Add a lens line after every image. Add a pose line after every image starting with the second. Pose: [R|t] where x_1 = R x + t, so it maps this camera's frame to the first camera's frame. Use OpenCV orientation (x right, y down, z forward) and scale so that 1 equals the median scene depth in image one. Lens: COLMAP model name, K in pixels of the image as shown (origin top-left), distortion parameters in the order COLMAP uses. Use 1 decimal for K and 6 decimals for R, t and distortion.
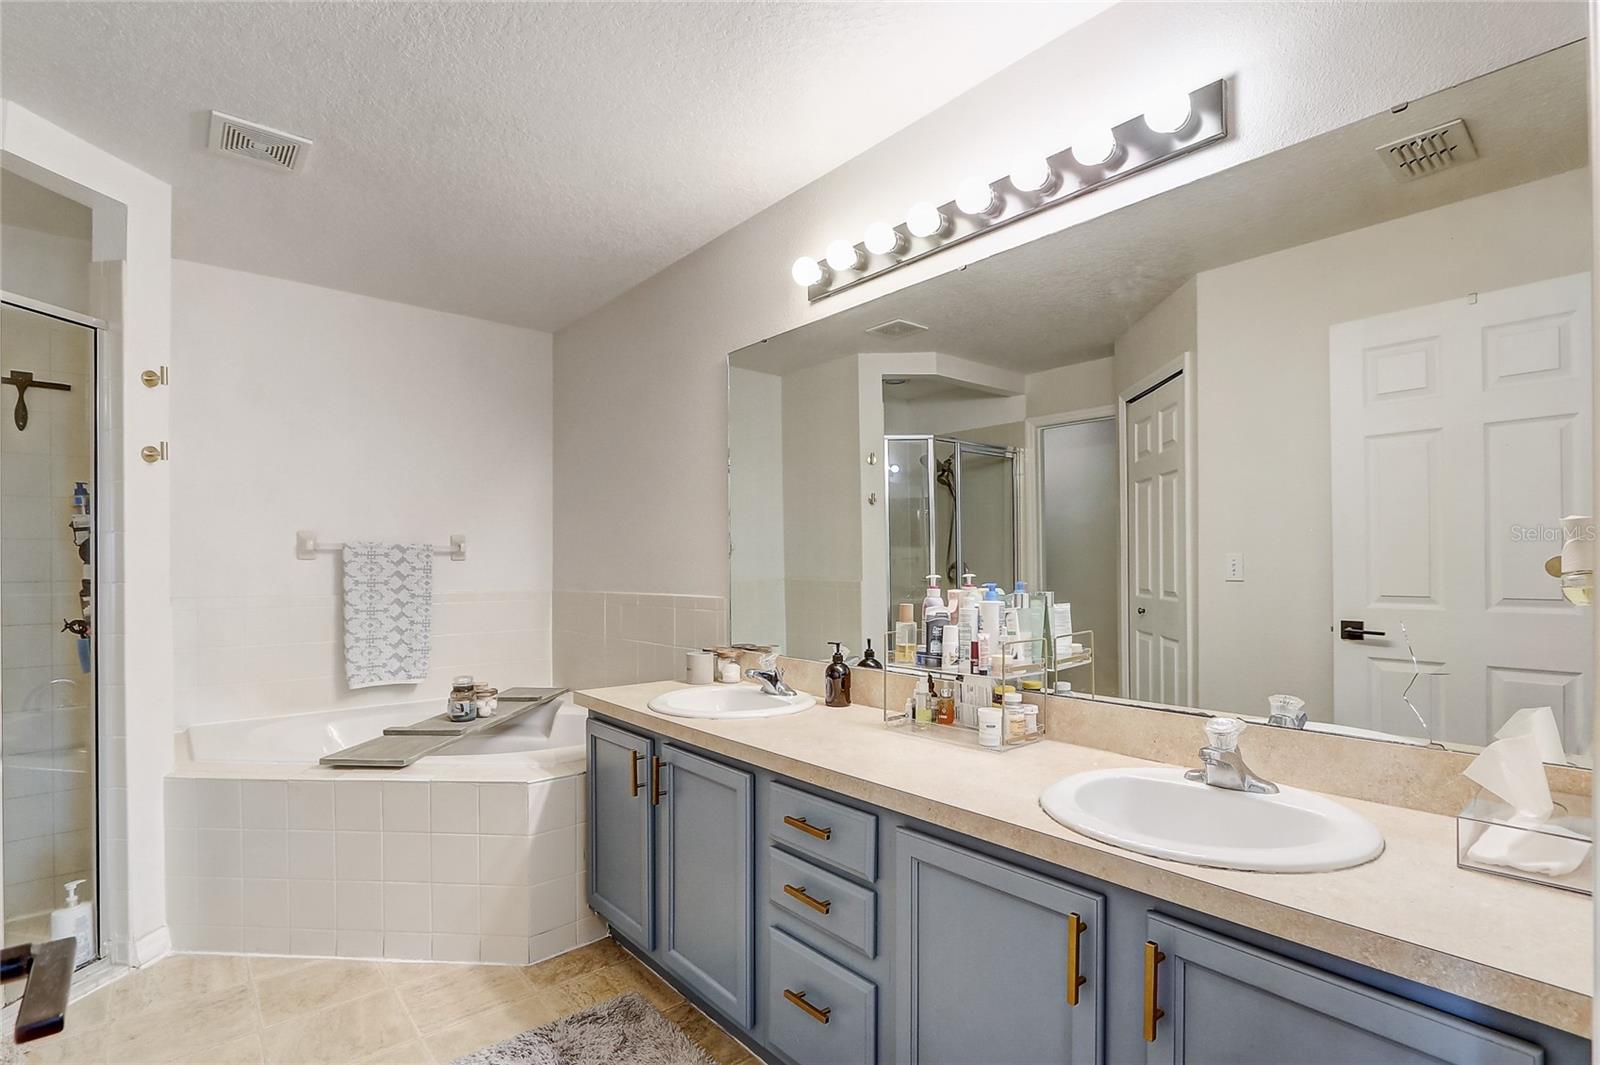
lens RADIAL K [[746.4, 0, 811.7], [0, 746.4, 558.4], [0, 0, 1]] dist [-0.018148, 0.001986]
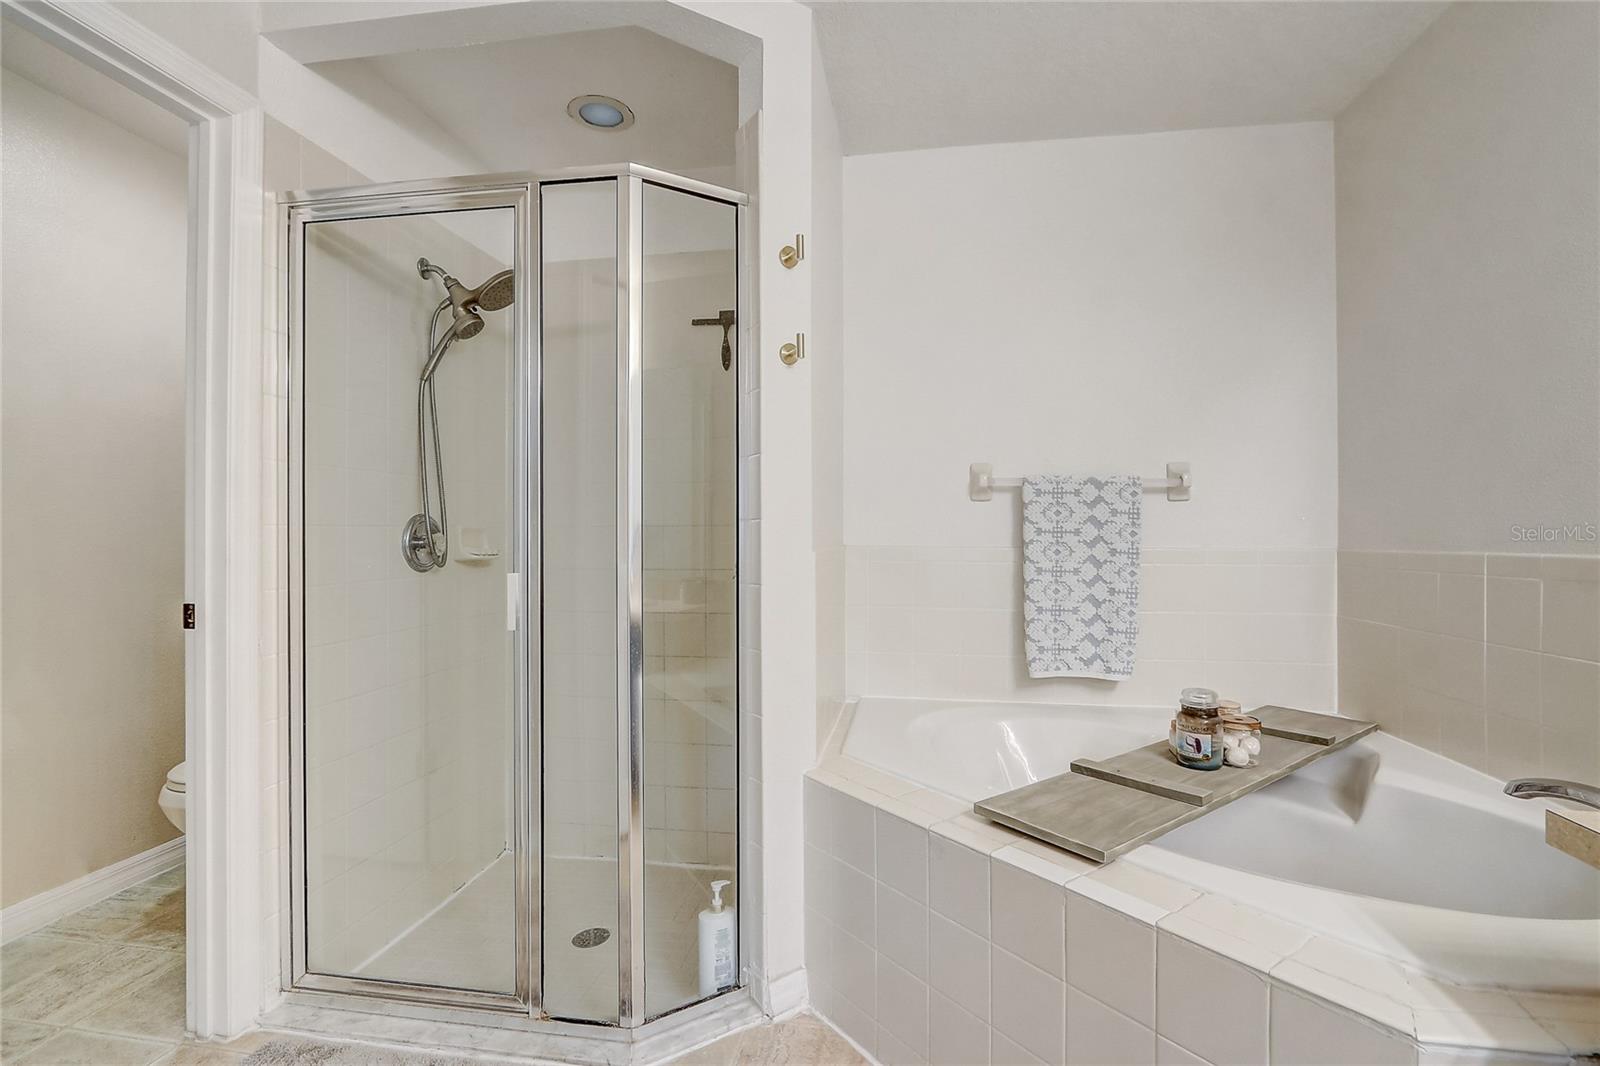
lens RADIAL K [[746.4, 0, 807.4], [0, 746.4, 533.7], [0, 0, 1]] dist [-0.018148, 0.001986]
pose [[0.642565, 0.002140, -0.766228, -0.202993], [0.003805, 0.999975, 0.005983, 0.030057], [0.766222, -0.006760, 0.642541, 0.361812]]
